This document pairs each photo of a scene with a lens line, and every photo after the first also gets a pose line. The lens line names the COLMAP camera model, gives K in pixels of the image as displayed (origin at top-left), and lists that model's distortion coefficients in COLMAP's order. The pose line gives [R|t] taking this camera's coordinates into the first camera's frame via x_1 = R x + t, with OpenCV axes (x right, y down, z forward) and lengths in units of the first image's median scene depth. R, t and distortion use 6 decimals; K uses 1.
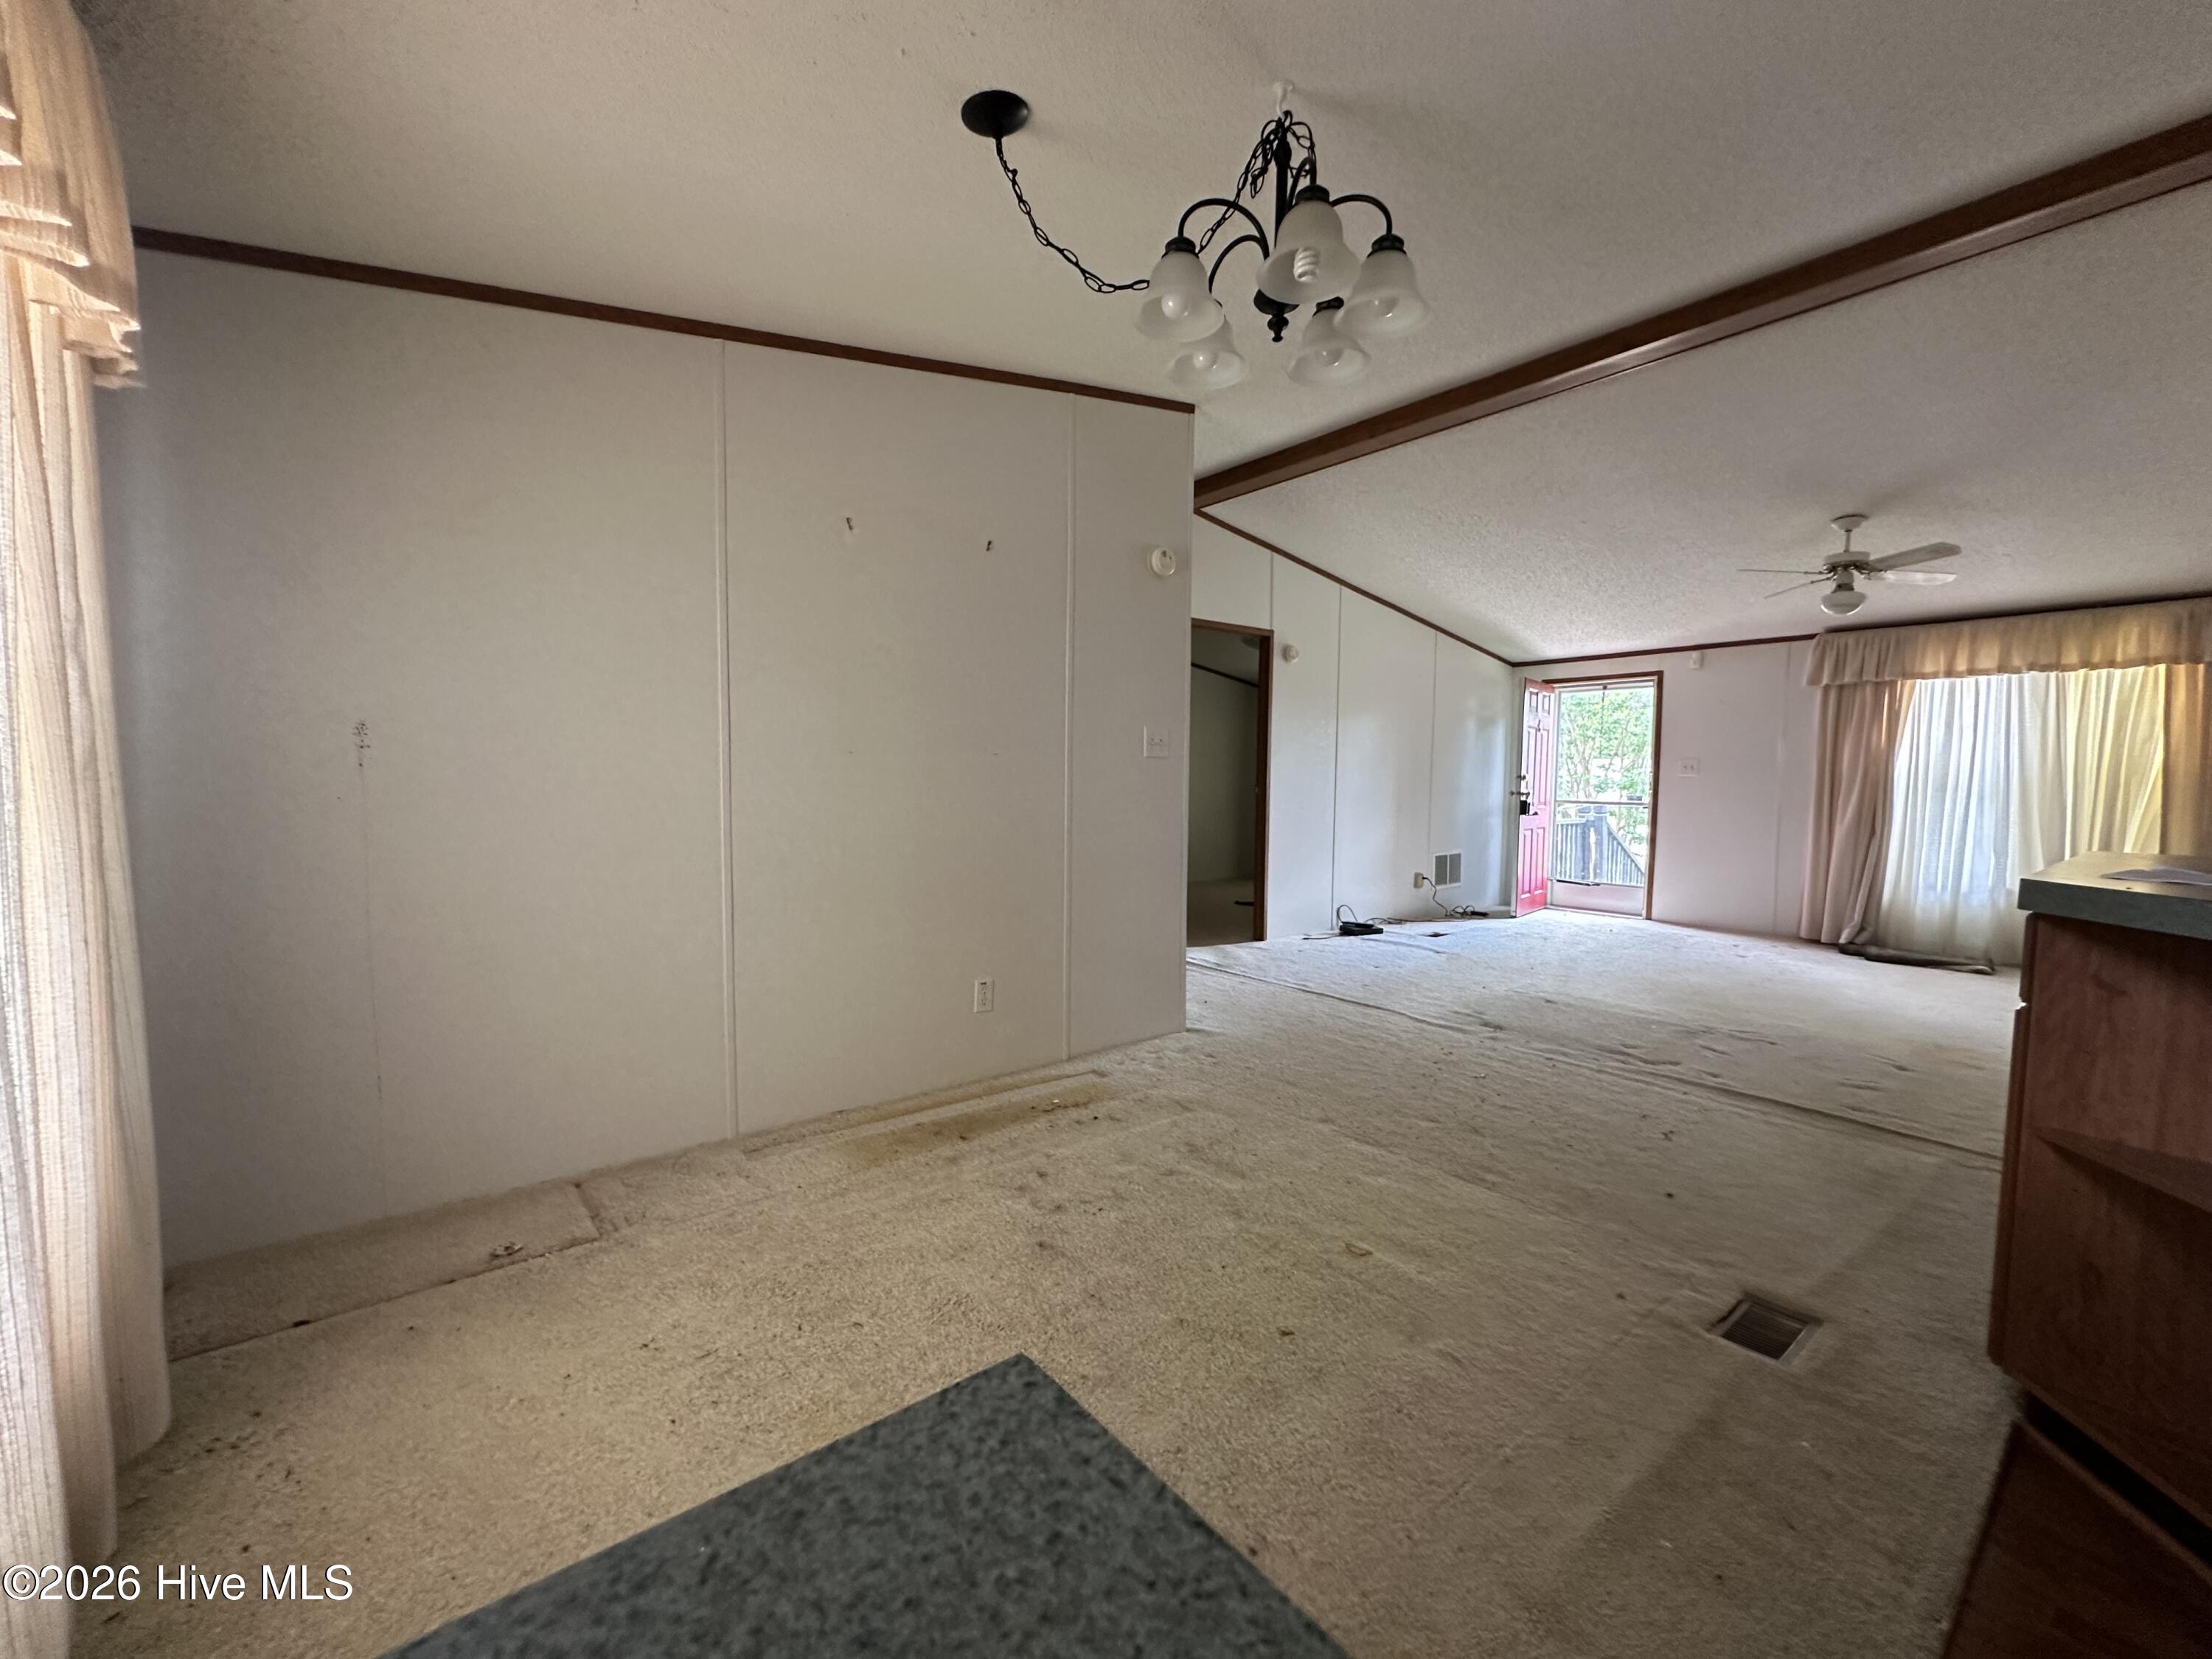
lens RADIAL K [[886.1, 0, 1103.9], [0, 886.1, 831.7], [0, 0, 1]] dist [-0.003129, 0.000303]
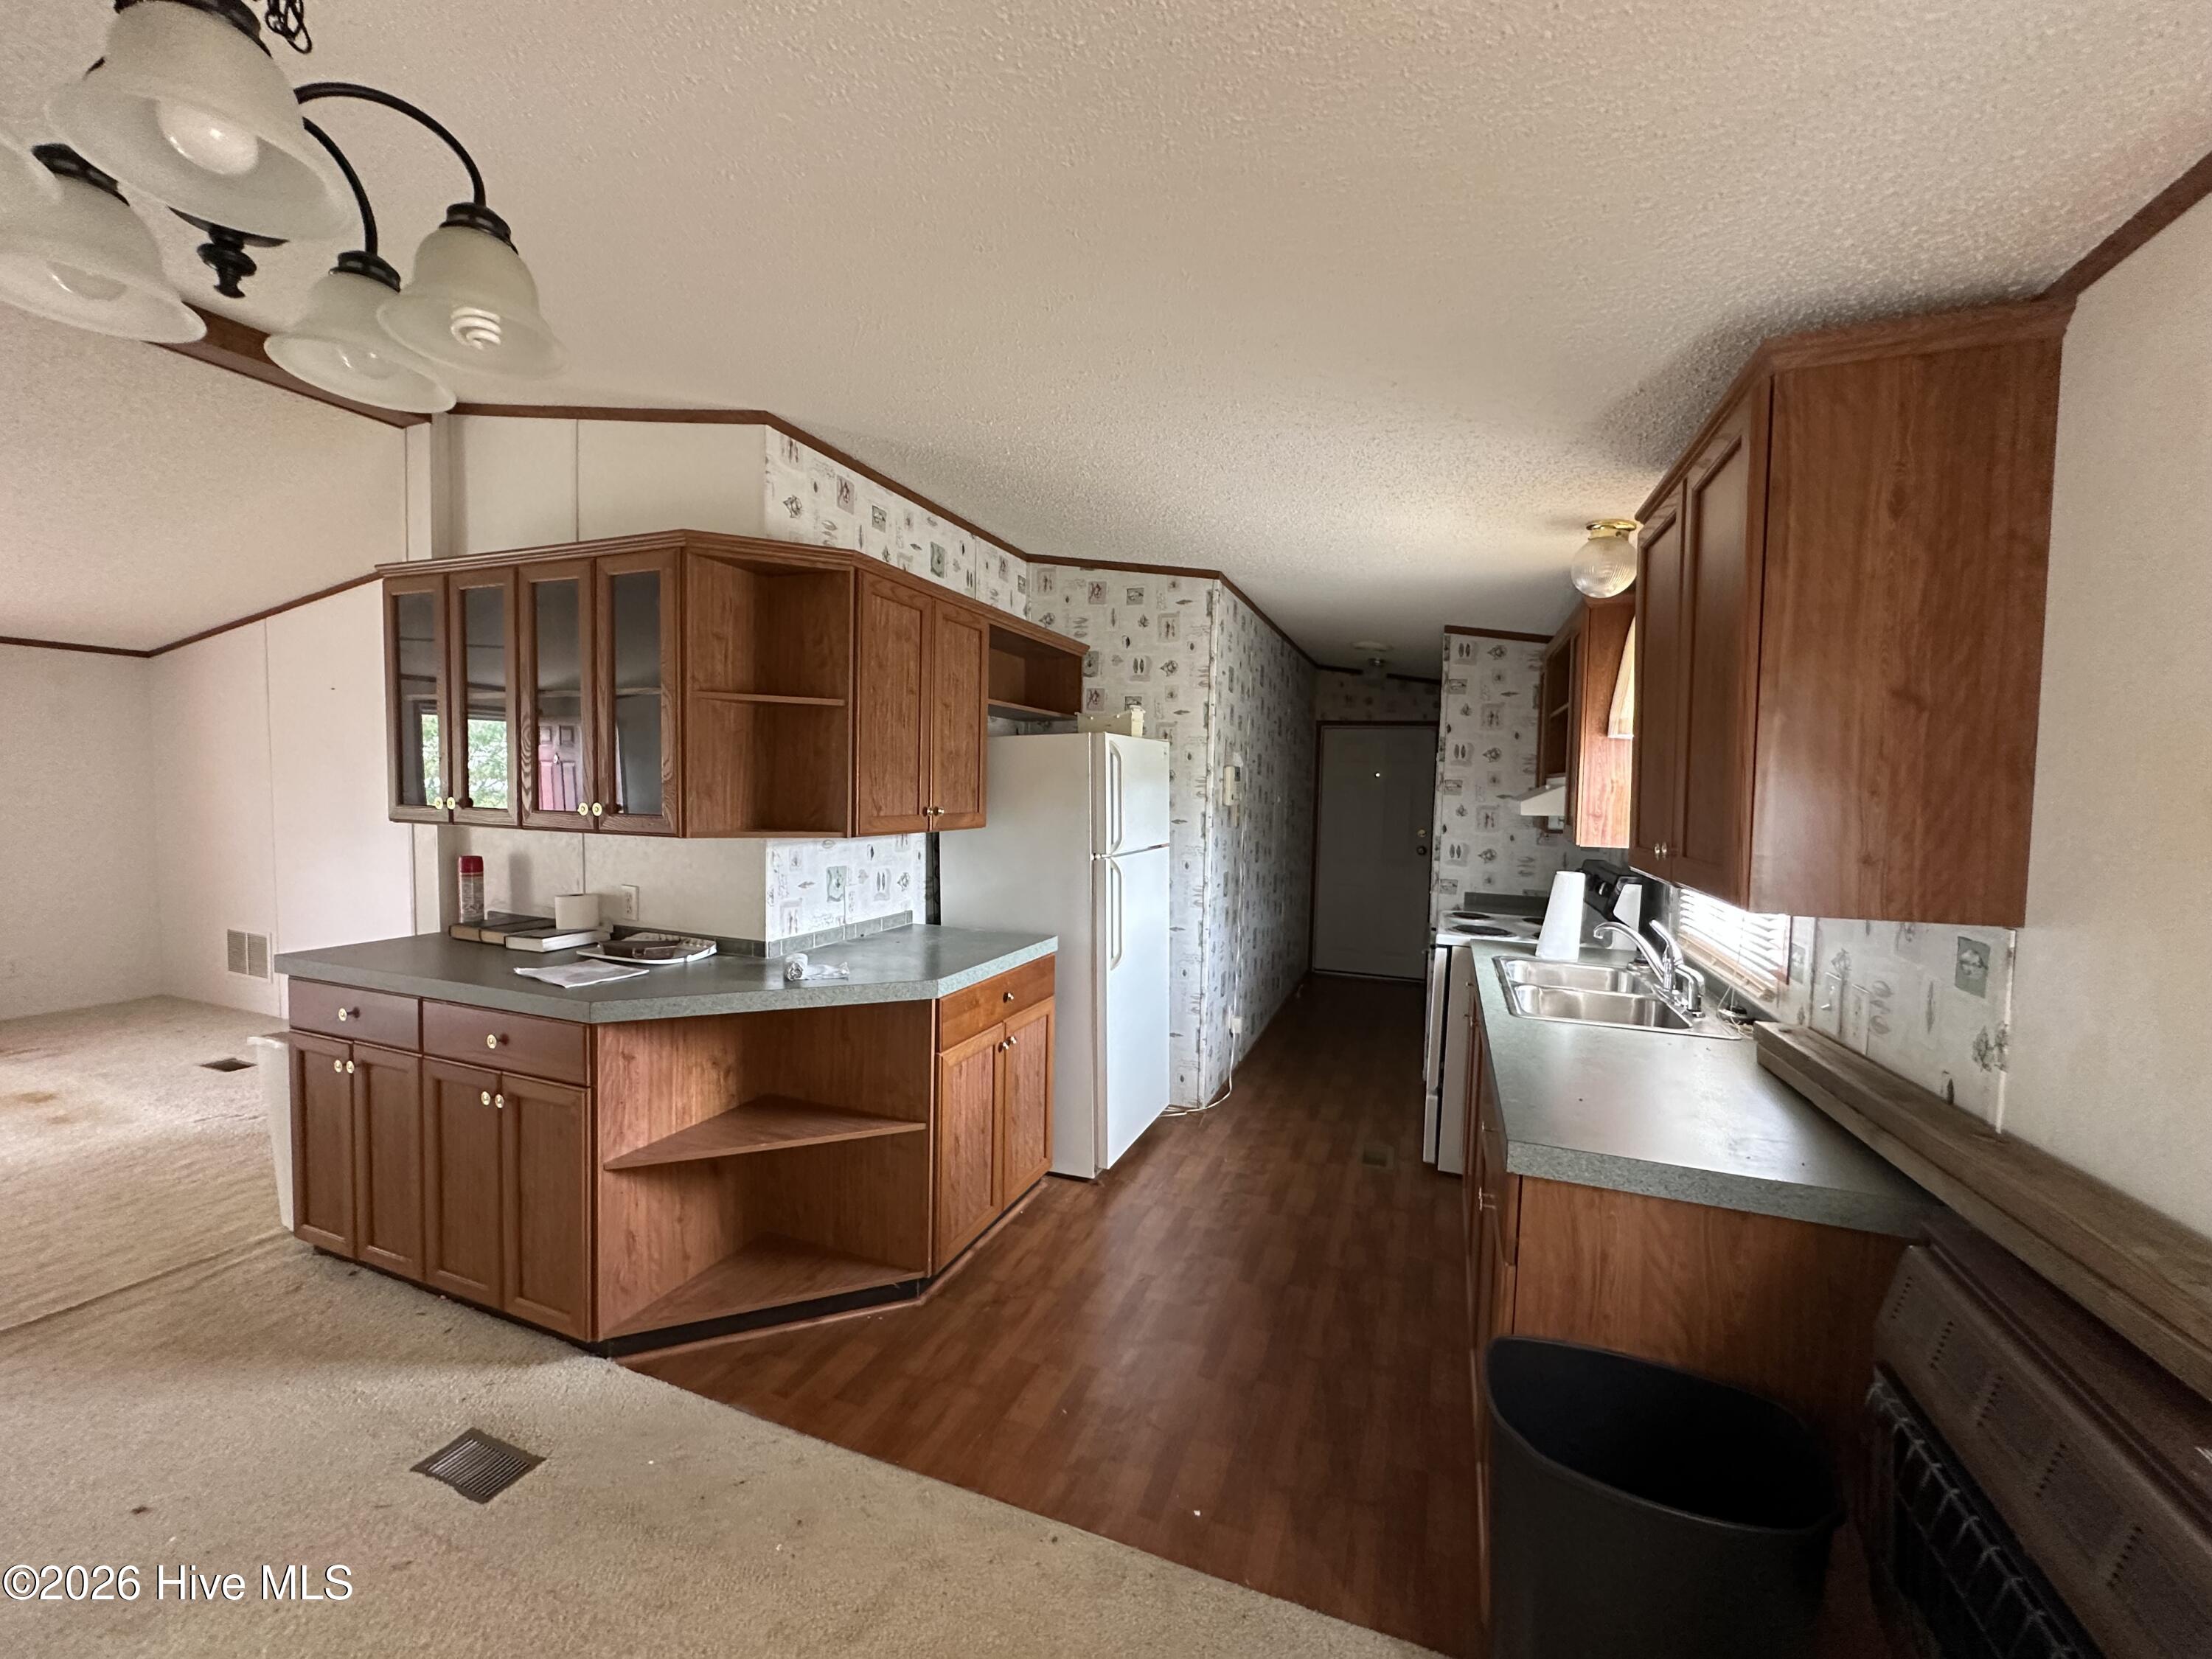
lens RADIAL K [[886.1, 0, 1103.9], [0, 886.1, 831.7], [0, 0, 1]] dist [-0.003129, 0.000303]
pose [[-0.496403, -0.067814, 0.865439, -0.160844], [0.024536, 0.995450, 0.092075, -0.091179], [-0.867745, 0.066941, -0.492481, 0.269783]]
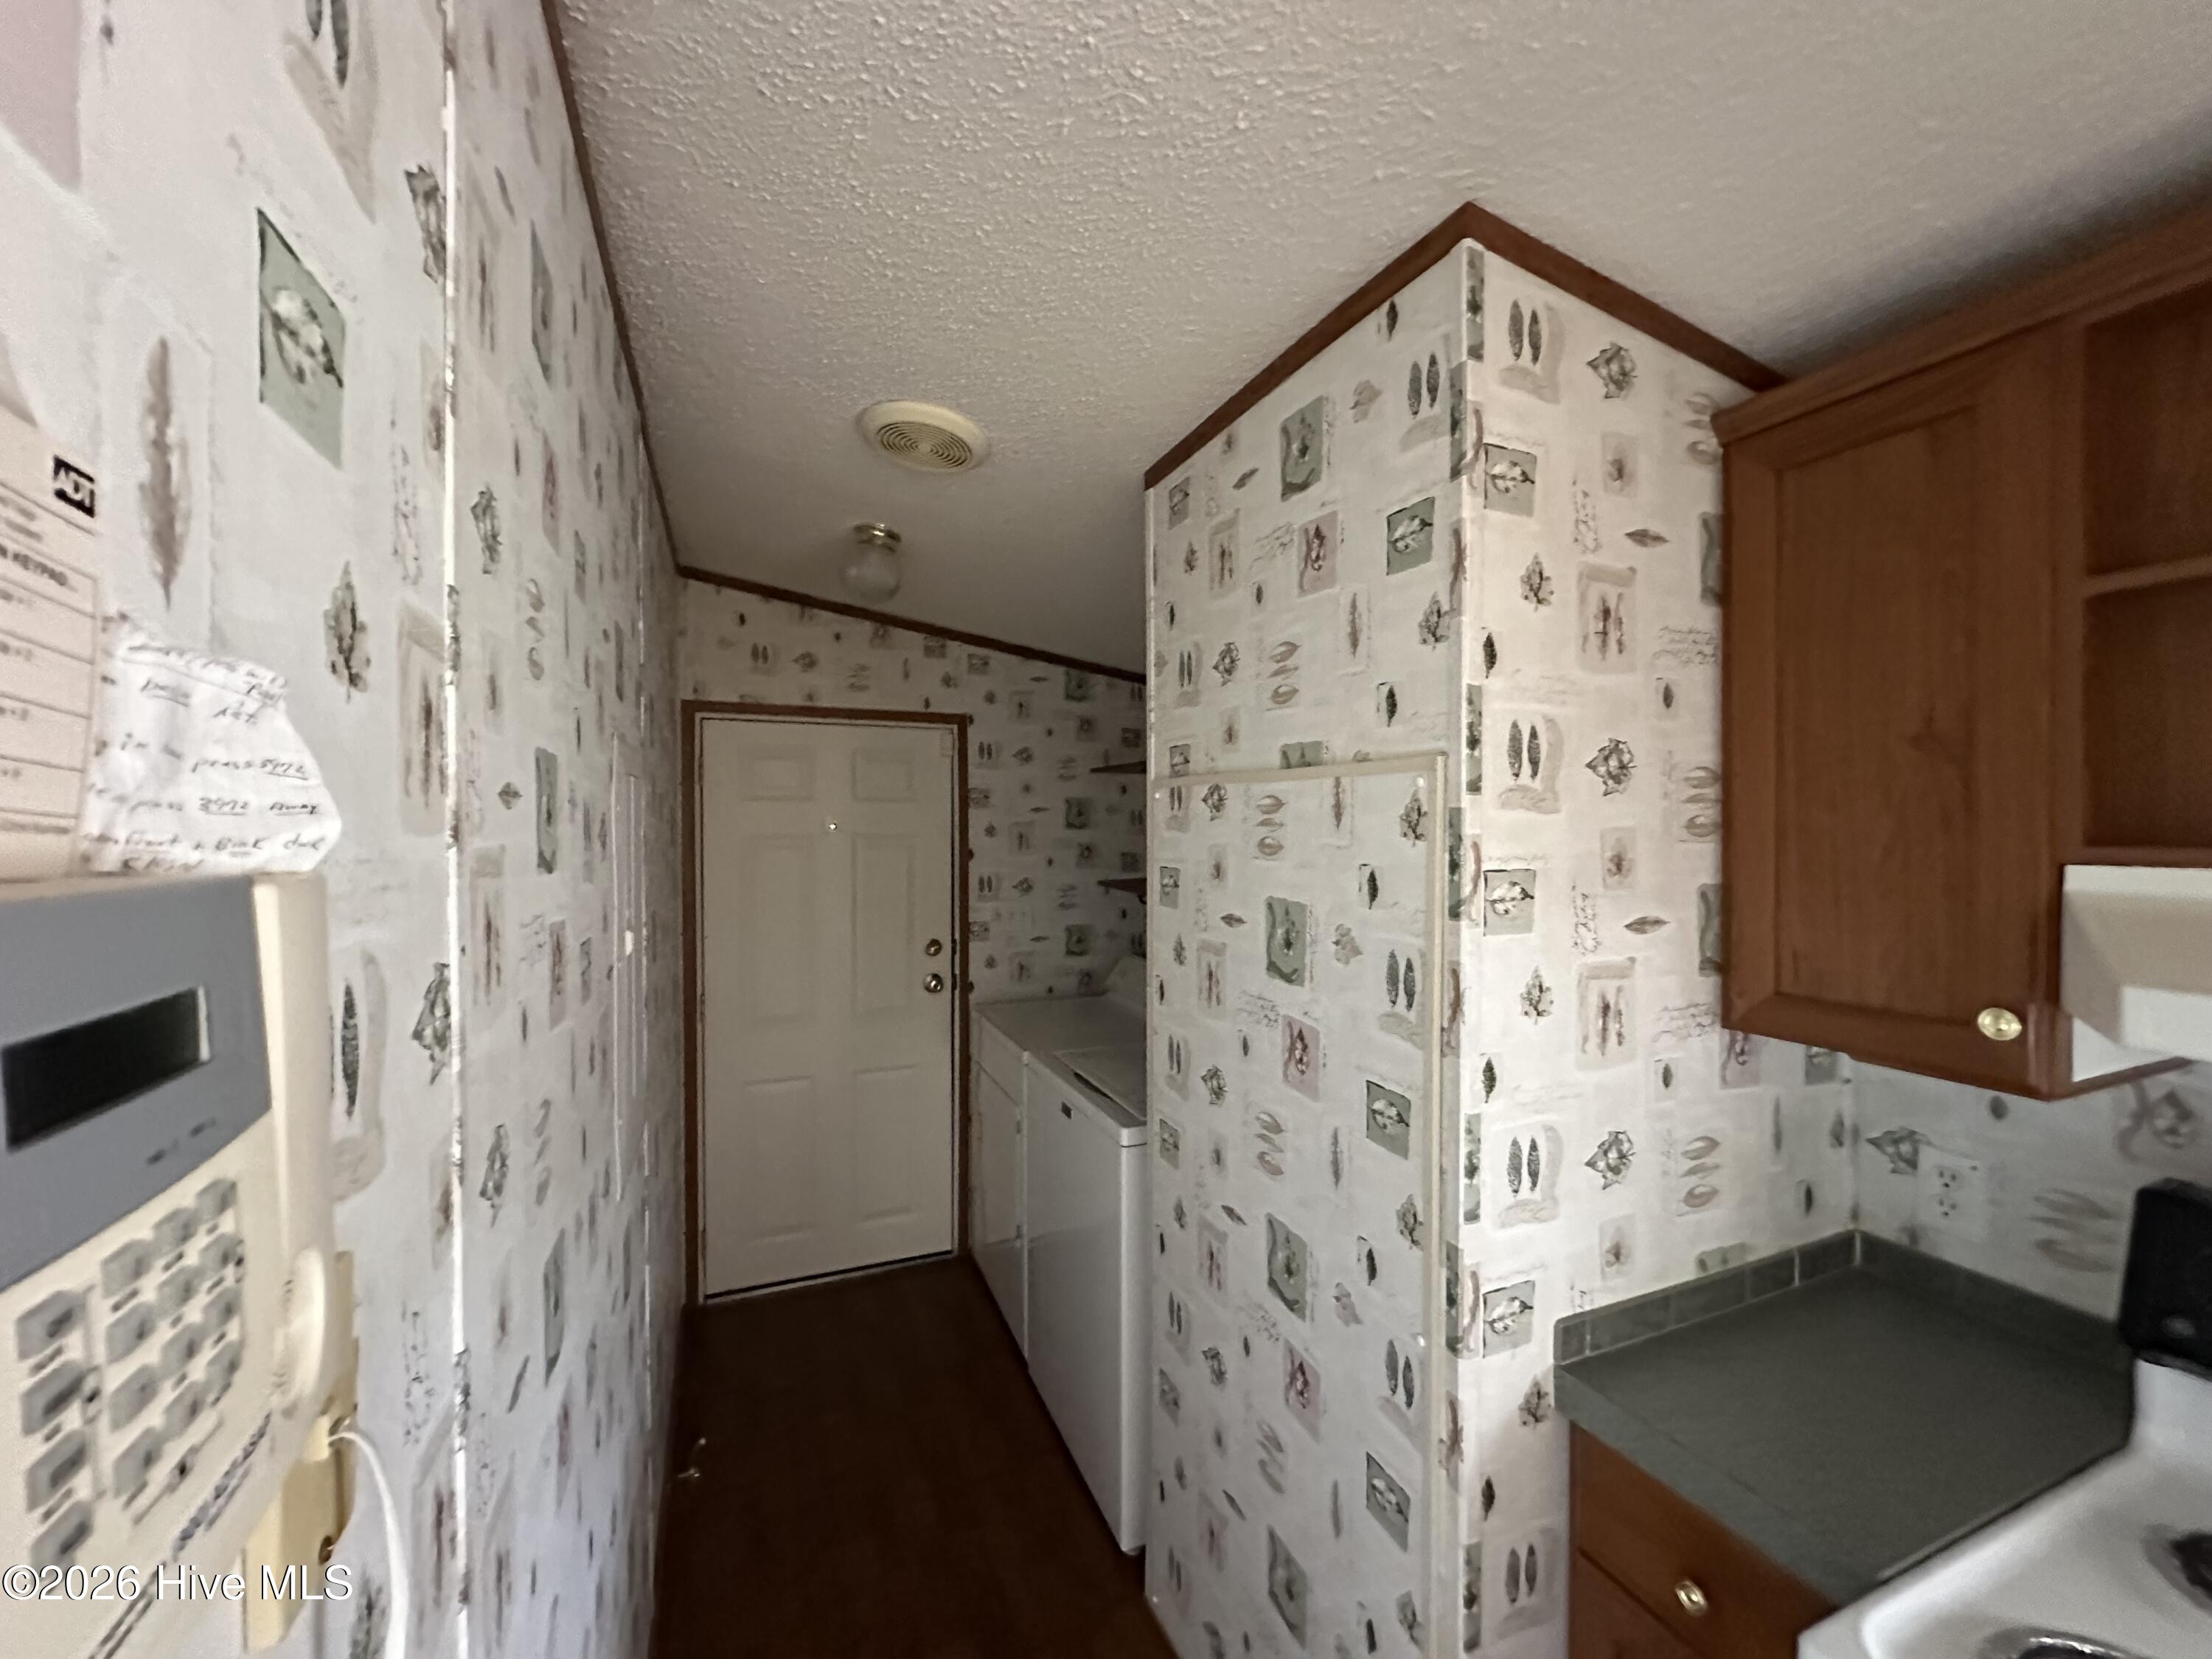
lens RADIAL K [[886.1, 0, 1103.9], [0, 886.1, 831.7], [0, 0, 1]] dist [-0.003129, 0.000303]
pose [[-0.957581, -0.007539, 0.288066, 0.430490], [0.012034, 0.997740, 0.066114, -0.077415], [-0.287913, 0.066776, -0.955326, -0.214168]]
